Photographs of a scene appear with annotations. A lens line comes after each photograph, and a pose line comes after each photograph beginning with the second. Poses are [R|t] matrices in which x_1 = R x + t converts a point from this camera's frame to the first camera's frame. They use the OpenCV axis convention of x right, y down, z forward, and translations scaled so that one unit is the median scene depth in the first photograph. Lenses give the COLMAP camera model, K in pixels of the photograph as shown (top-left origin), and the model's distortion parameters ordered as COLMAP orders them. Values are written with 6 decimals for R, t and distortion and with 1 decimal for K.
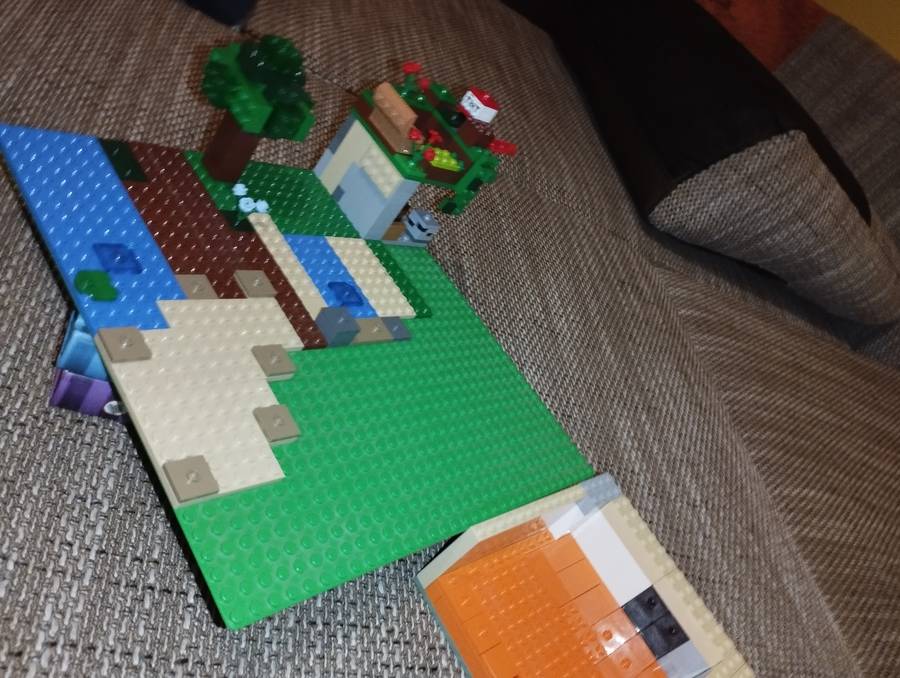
lens RADIAL K [[798.4, 0, 430.0], [0, 798.4, 340.7], [0, 0, 1]] dist [0.008288, 0.005513]
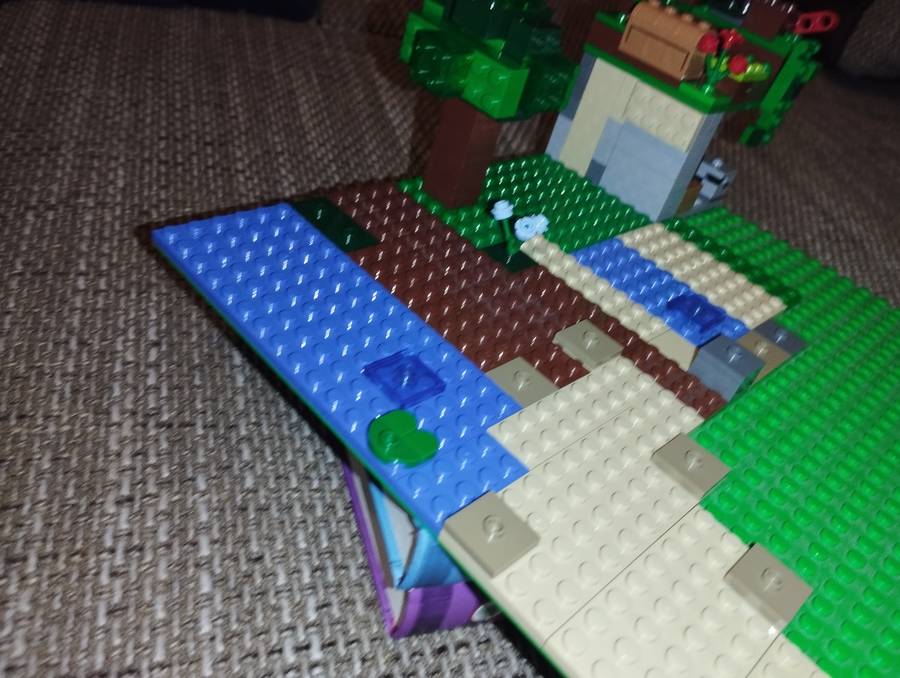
lens RADIAL K [[798.4, 0, 430.0], [0, 798.4, 340.7], [0, 0, 1]] dist [0.008288, 0.005513]
pose [[0.943014, -0.293632, -0.156541, -0.208245], [0.298522, 0.954368, 0.008161, -0.102328], [0.147001, -0.054427, 0.987638, 0.310570]]
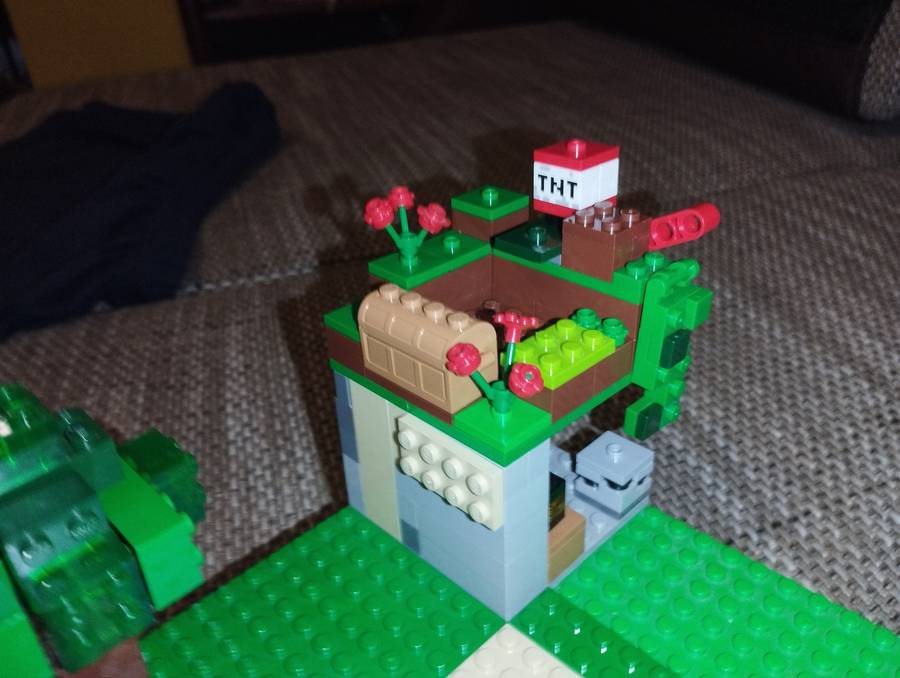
lens RADIAL K [[751.1, 0, 450.0], [0, 751.1, 339.0], [0, 0, 1]] dist [0.003810, -0.000383]
pose [[0.798317, -0.545692, -0.254776, 0.071757], [0.520514, 0.837984, -0.163855, -0.219419], [0.302913, -0.001806, 0.953017, 0.692235]]
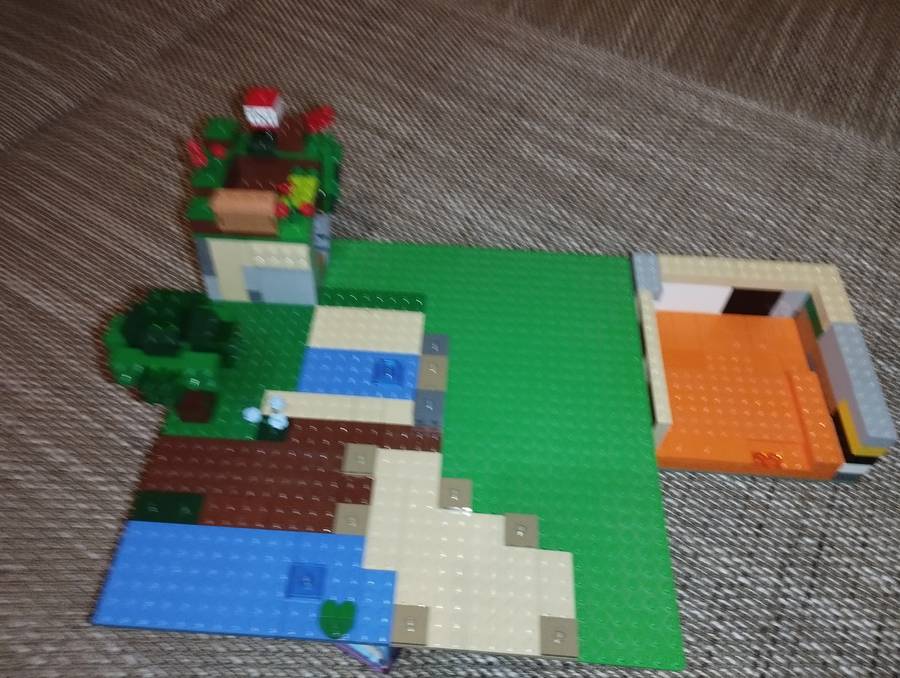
lens RADIAL K [[798.4, 0, 430.0], [0, 798.4, 340.7], [0, 0, 1]] dist [0.008288, 0.005513]
pose [[0.586081, -0.810216, -0.007743, -0.032686], [0.735578, 0.528035, 0.424387, -0.450231], [-0.339757, -0.254421, 0.905448, 0.081515]]
